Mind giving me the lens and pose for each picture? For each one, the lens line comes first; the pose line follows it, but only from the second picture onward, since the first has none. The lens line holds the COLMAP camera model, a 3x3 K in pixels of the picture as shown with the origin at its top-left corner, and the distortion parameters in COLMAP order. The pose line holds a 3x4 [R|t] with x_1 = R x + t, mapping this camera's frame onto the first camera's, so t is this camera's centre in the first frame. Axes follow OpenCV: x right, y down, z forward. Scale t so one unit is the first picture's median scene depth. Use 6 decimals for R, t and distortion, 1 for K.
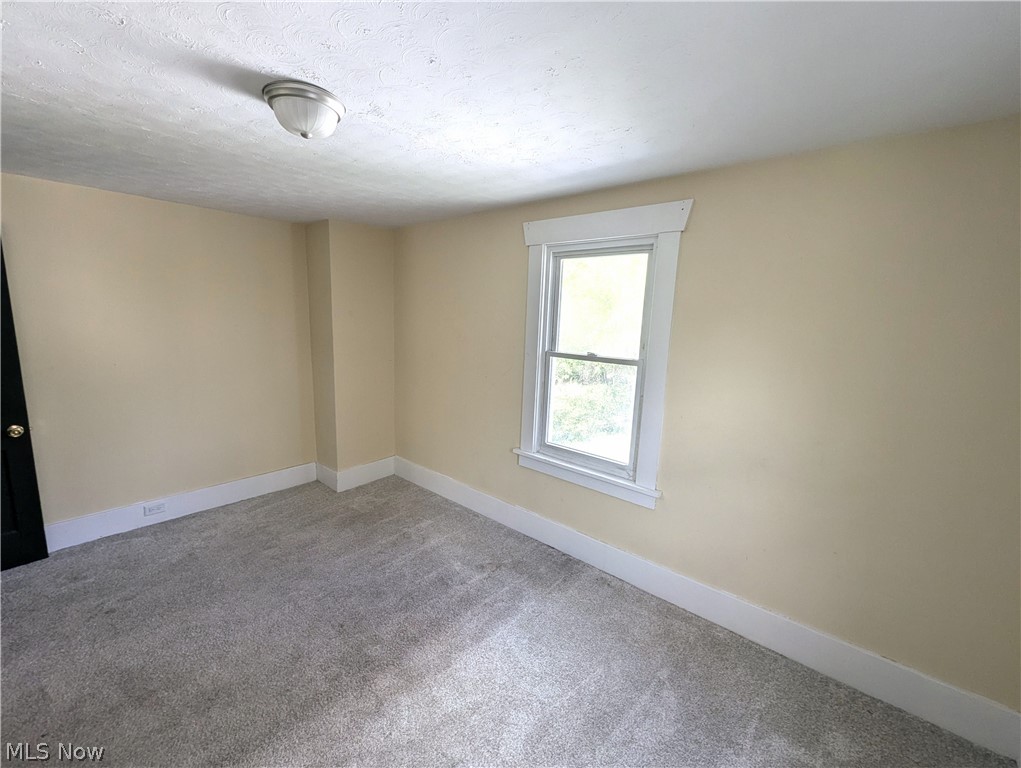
lens RADIAL K [[442.4, 0, 509.1], [0, 442.4, 398.3], [0, 0, 1]] dist [-0.000535, -0.000230]
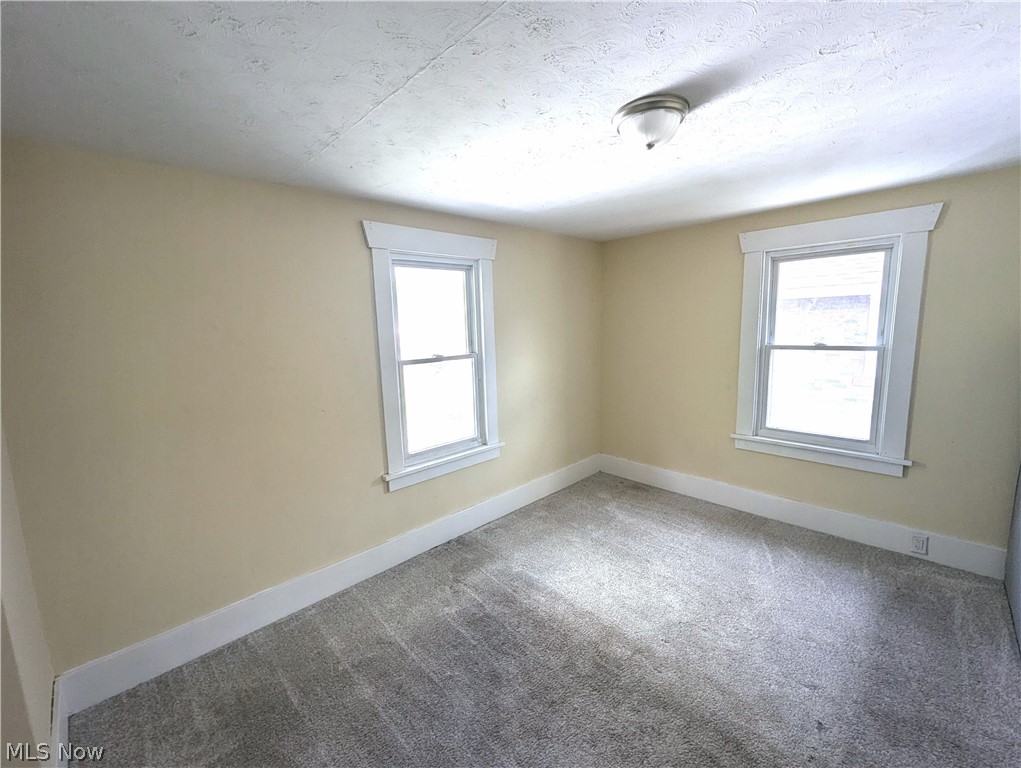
lens RADIAL K [[422.6, 0, 510.7], [0, 422.6, 387.2], [0, 0, 1]] dist [-0.002091, -0.000783]
pose [[0.058676, -0.193357, 0.979372, -0.876285], [0.214194, 0.960652, 0.176828, -0.174667], [-0.975027, 0.199400, 0.097783, 0.740050]]
